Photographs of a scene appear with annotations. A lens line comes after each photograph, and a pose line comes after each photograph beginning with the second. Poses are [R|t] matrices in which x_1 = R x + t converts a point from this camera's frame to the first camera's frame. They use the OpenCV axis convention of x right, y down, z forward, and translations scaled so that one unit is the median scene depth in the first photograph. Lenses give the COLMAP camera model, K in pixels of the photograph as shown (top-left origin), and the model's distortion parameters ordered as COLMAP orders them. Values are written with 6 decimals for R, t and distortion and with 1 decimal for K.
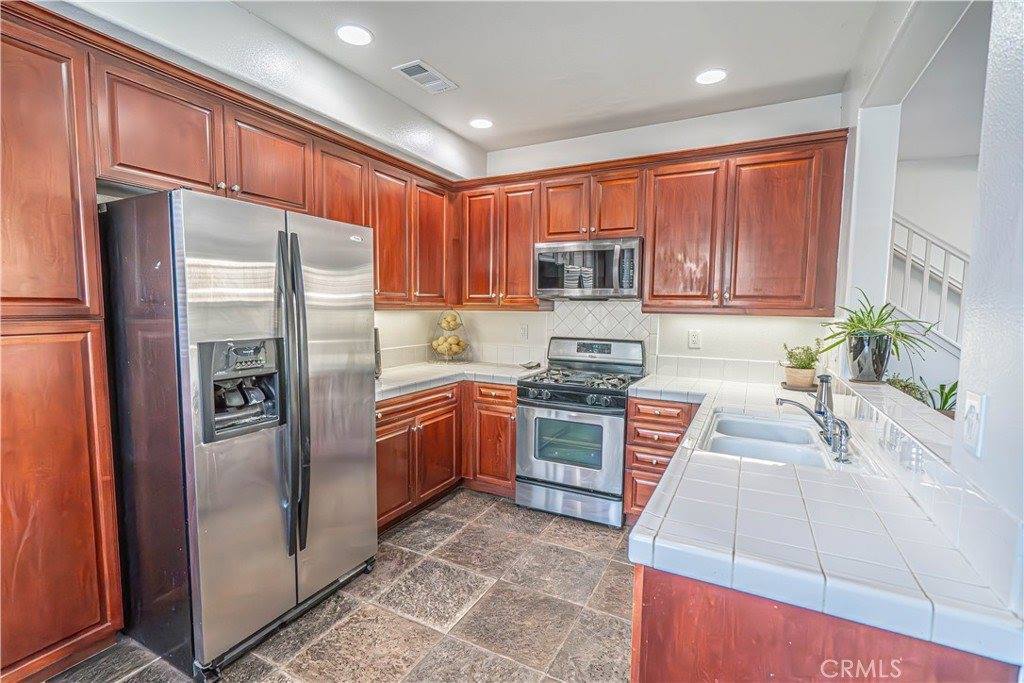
lens RADIAL K [[463.4, 0, 510.2], [0, 463.4, 345.3], [0, 0, 1]] dist [-0.004768, 0.000748]
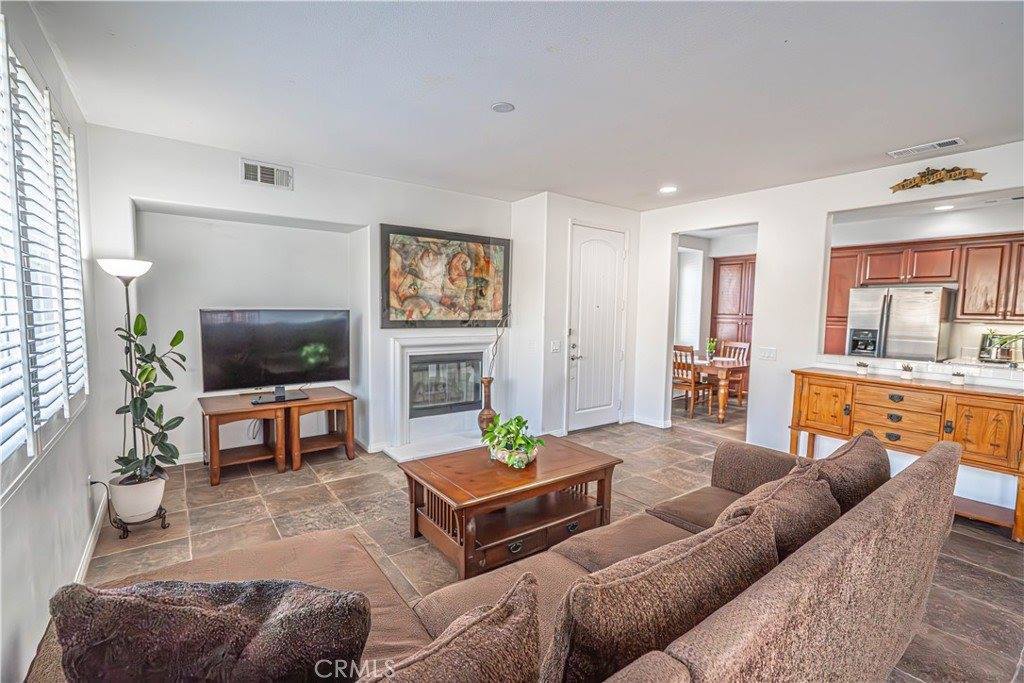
lens RADIAL K [[463.4, 0, 517.9], [0, 463.4, 347.3], [0, 0, 1]] dist [-0.004768, 0.000748]
pose [[-0.447074, 0.051132, -0.893034, 2.778496], [-0.098382, 0.989497, 0.105908, 0.010415], [0.889070, 0.135208, -0.437348, 0.187028]]
